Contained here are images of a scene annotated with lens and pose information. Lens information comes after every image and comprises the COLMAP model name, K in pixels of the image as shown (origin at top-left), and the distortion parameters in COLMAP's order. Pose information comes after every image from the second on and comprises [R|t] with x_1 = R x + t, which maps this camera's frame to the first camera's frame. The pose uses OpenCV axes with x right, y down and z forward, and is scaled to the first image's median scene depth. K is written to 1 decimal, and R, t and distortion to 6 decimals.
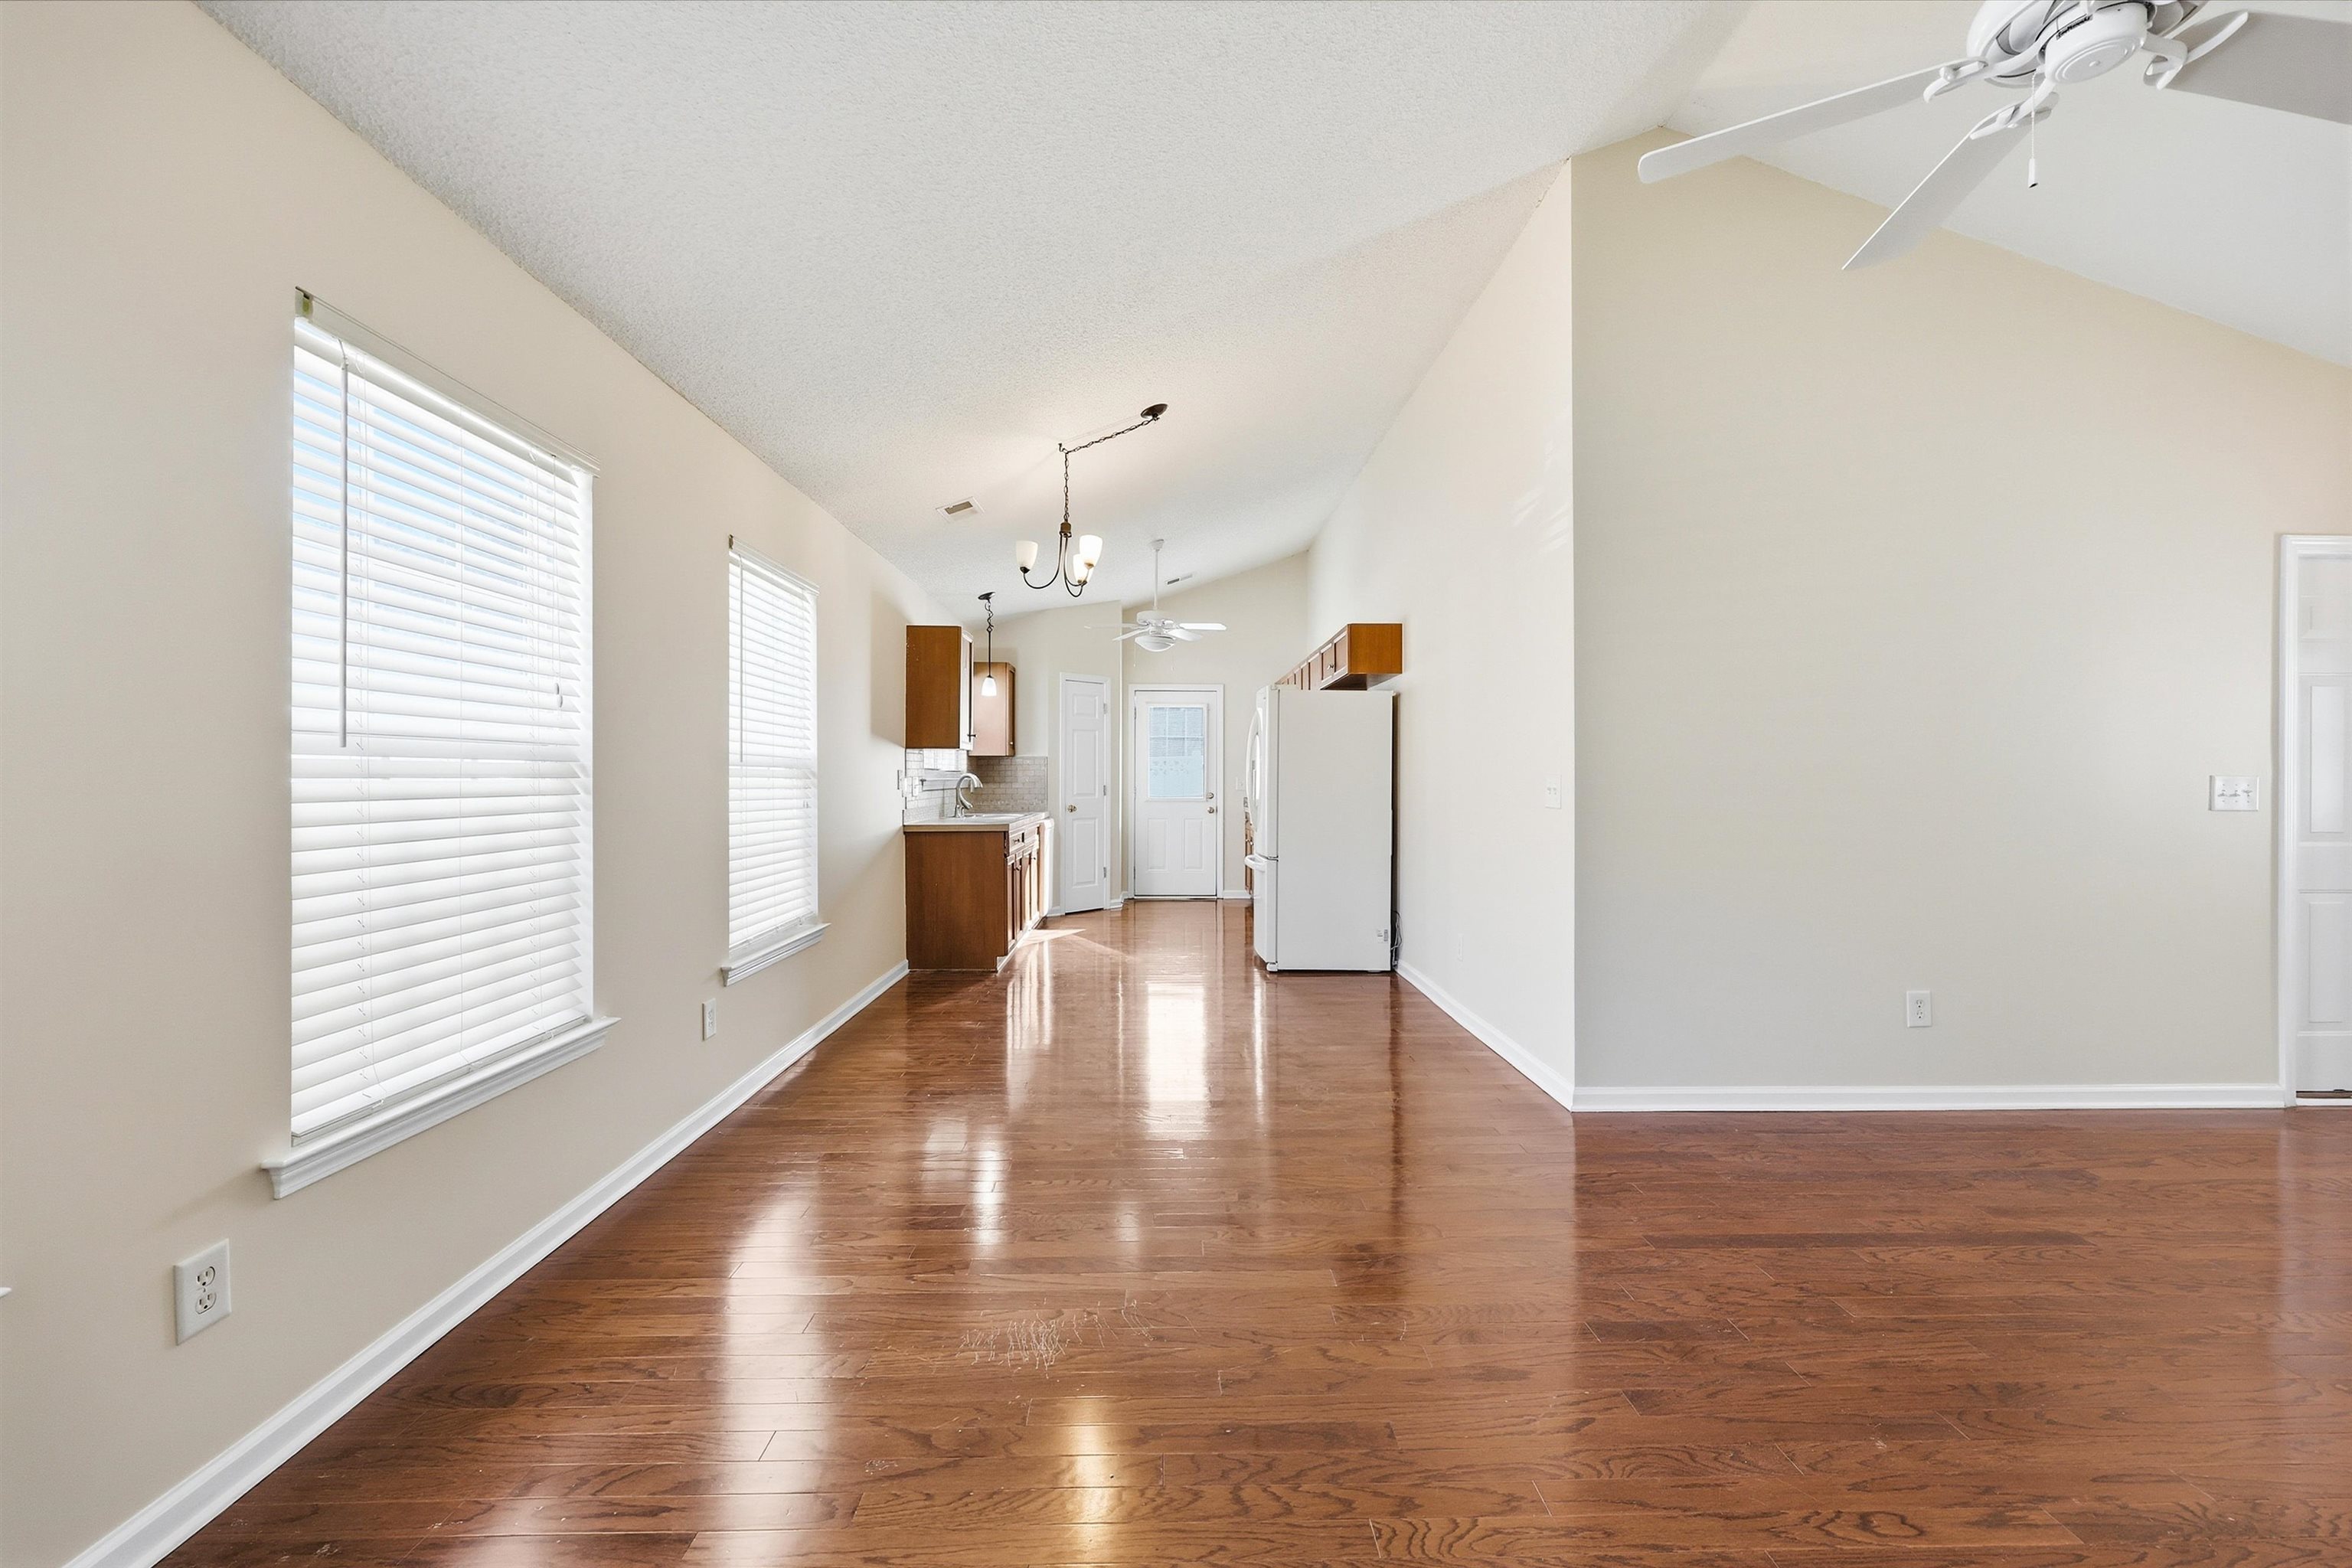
lens RADIAL K [[955.9, 0, 1188.4], [0, 955.9, 774.3], [0, 0, 1]] dist [-0.000491, 0.000692]
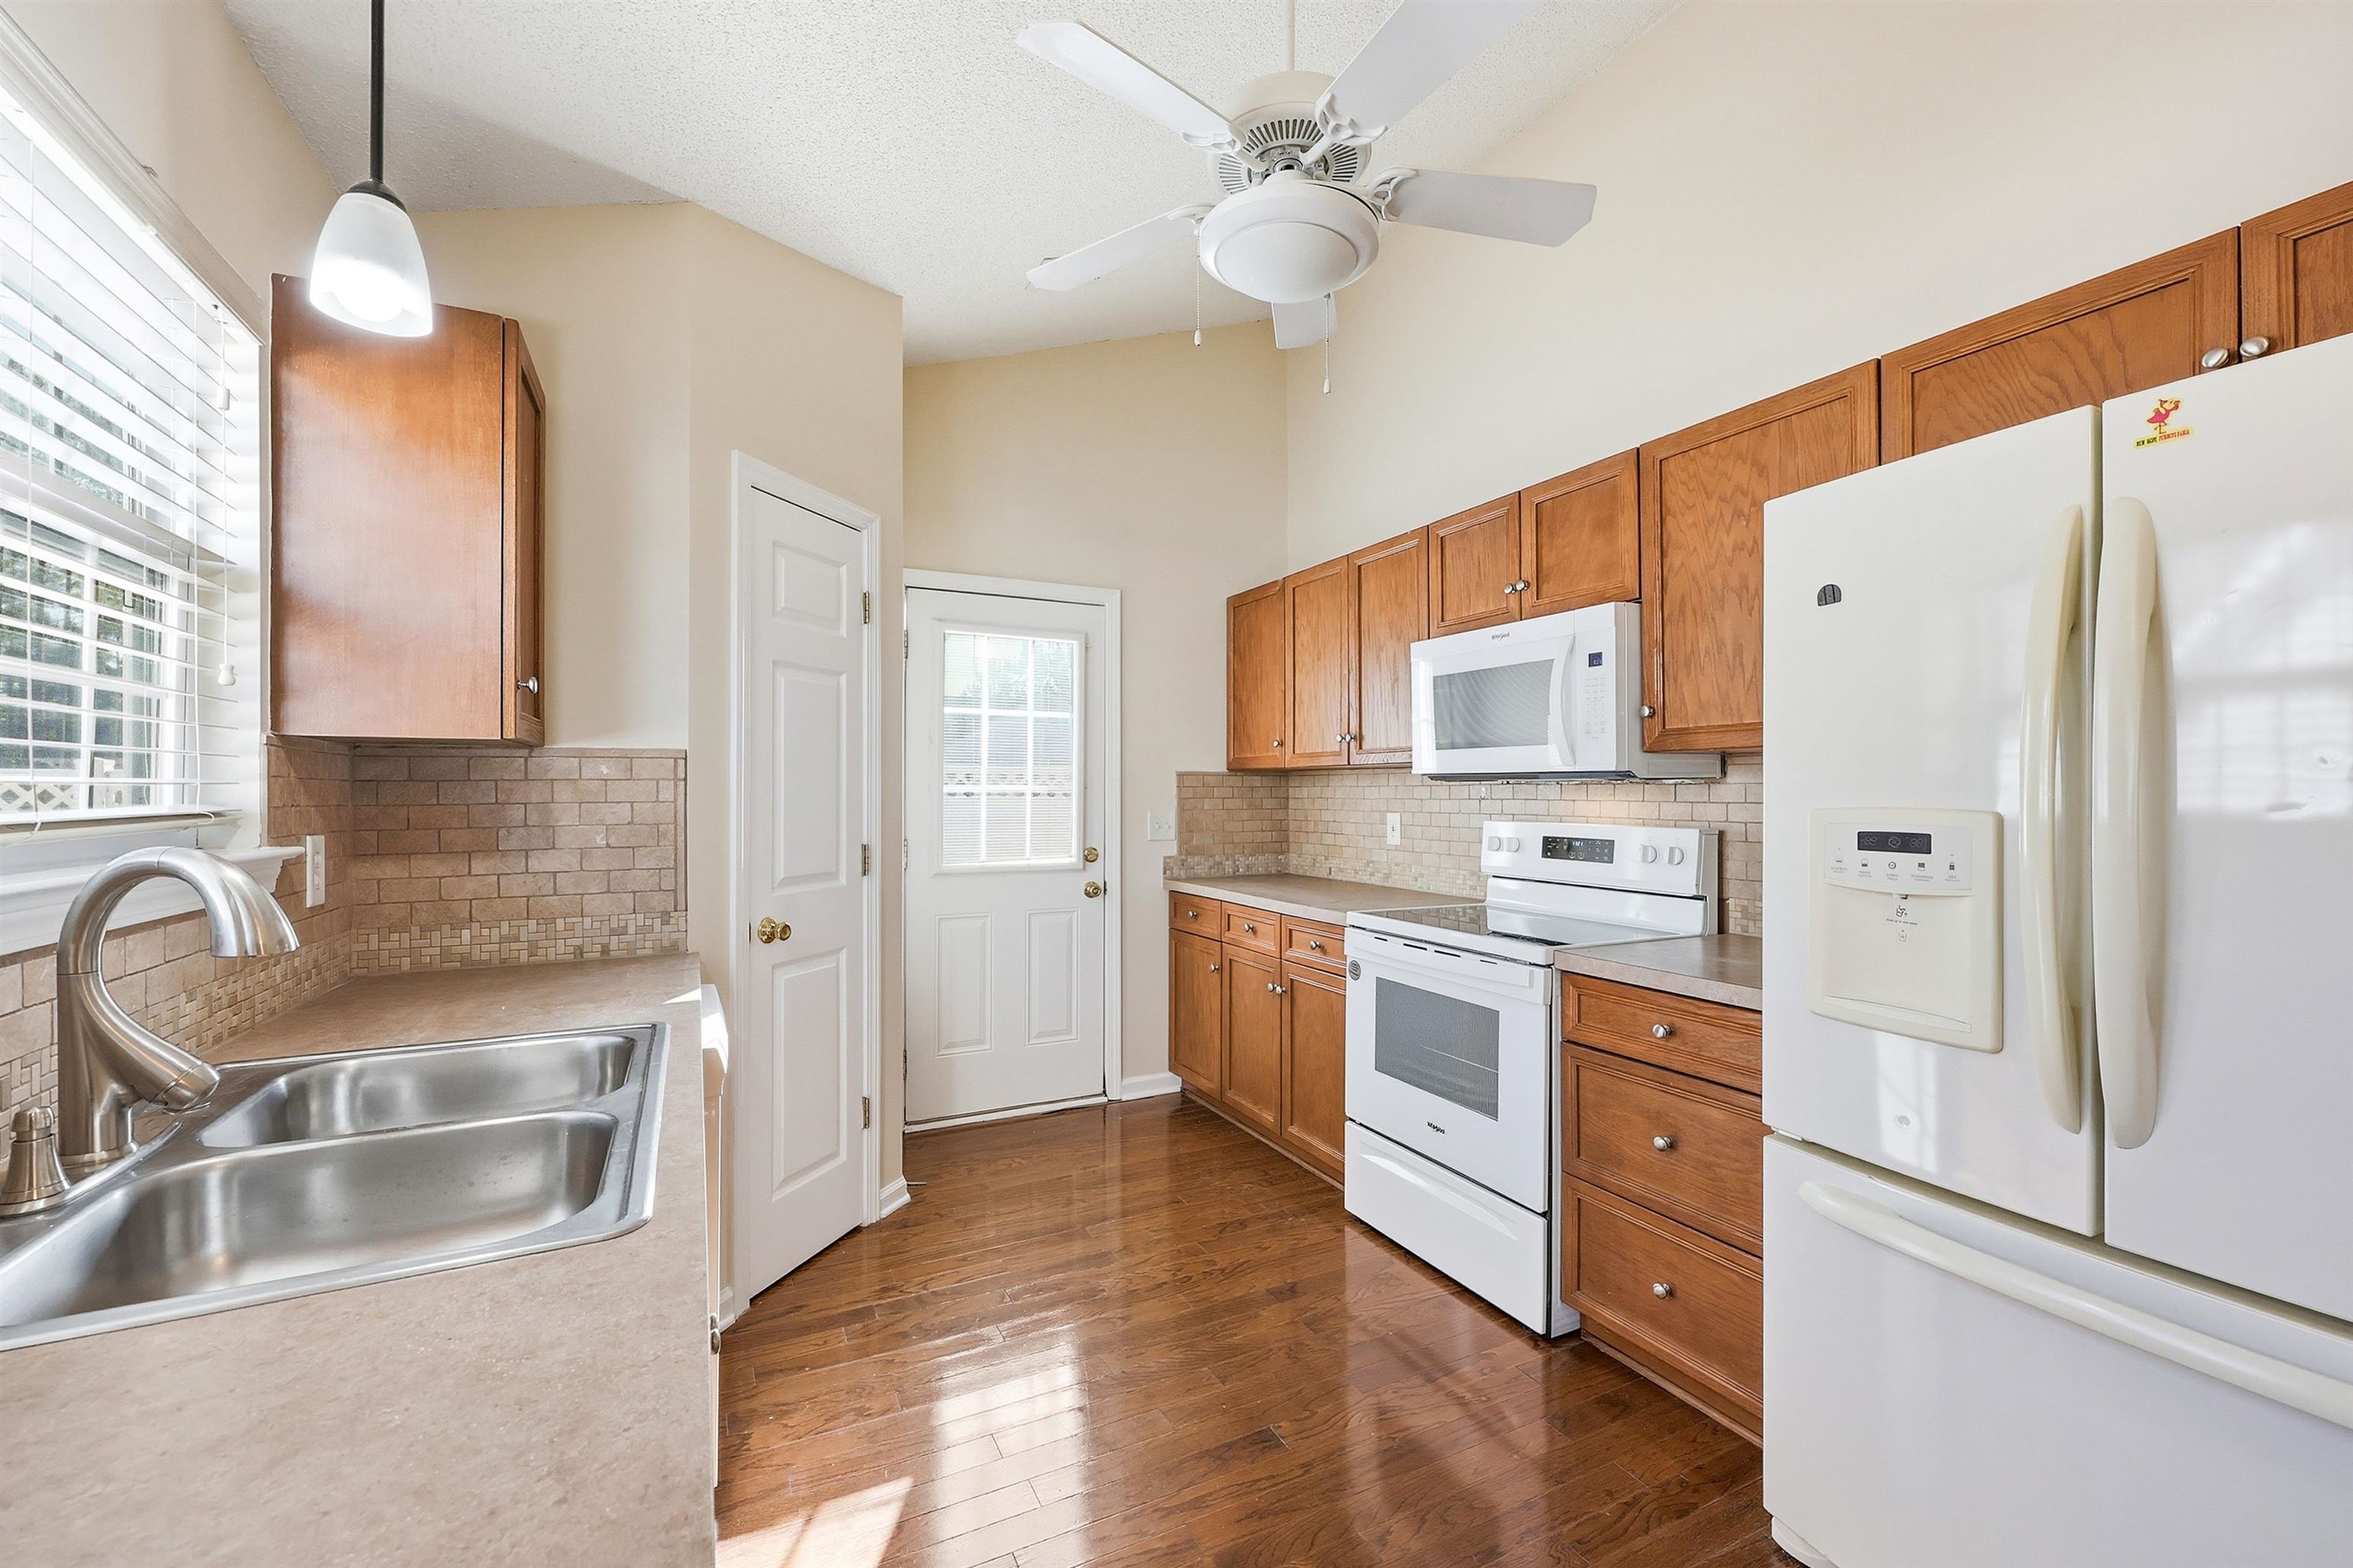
lens RADIAL K [[956.3, 0, 1179.4], [0, 956.3, 785.4], [0, 0, 1]] dist [-0.000491, 0.000692]
pose [[0.904145, -0.000862, 0.427224, -0.121675], [0.002272, 0.999994, -0.002791, -0.006796], [-0.427219, 0.003494, 0.904142, 0.620964]]
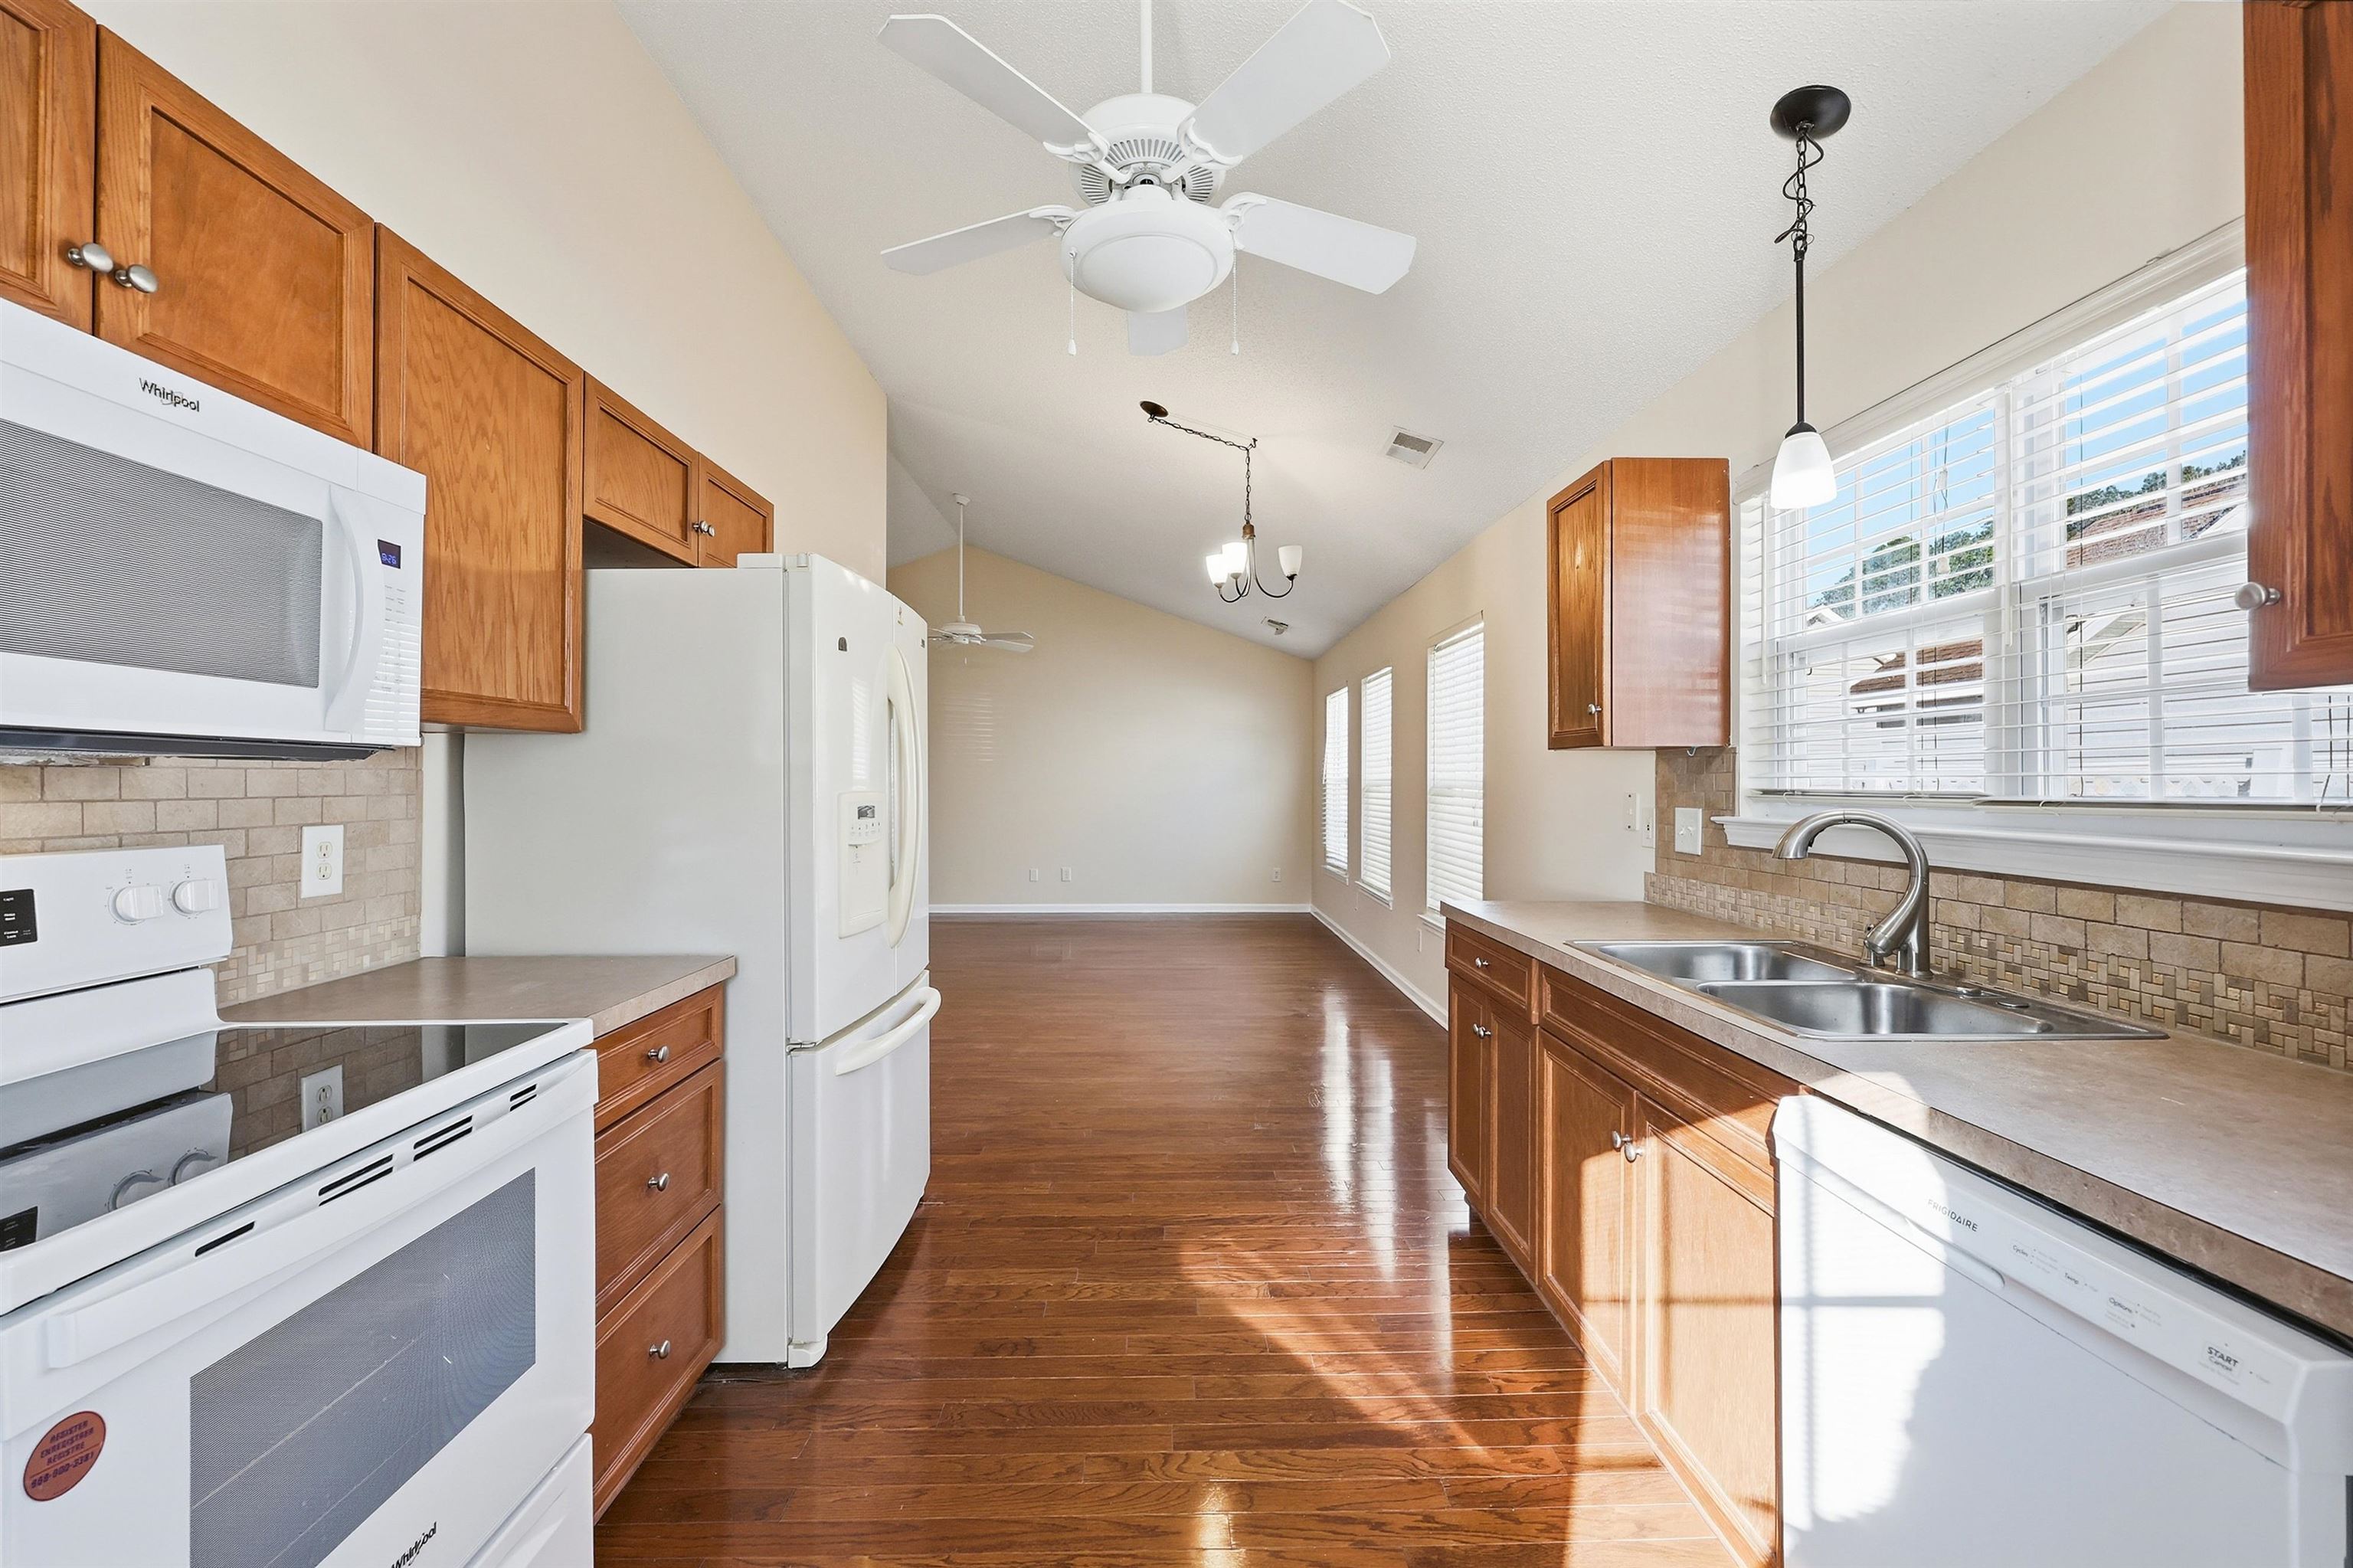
lens RADIAL K [[956.3, 0, 1183.1], [0, 956.3, 777.1], [0, 0, 1]] dist [-0.000491, 0.000692]
pose [[-0.999985, -0.004132, -0.003547, -0.033420], [-0.004110, 0.999972, -0.006183, -0.005764], [0.003572, -0.006168, -0.999975, 0.957891]]
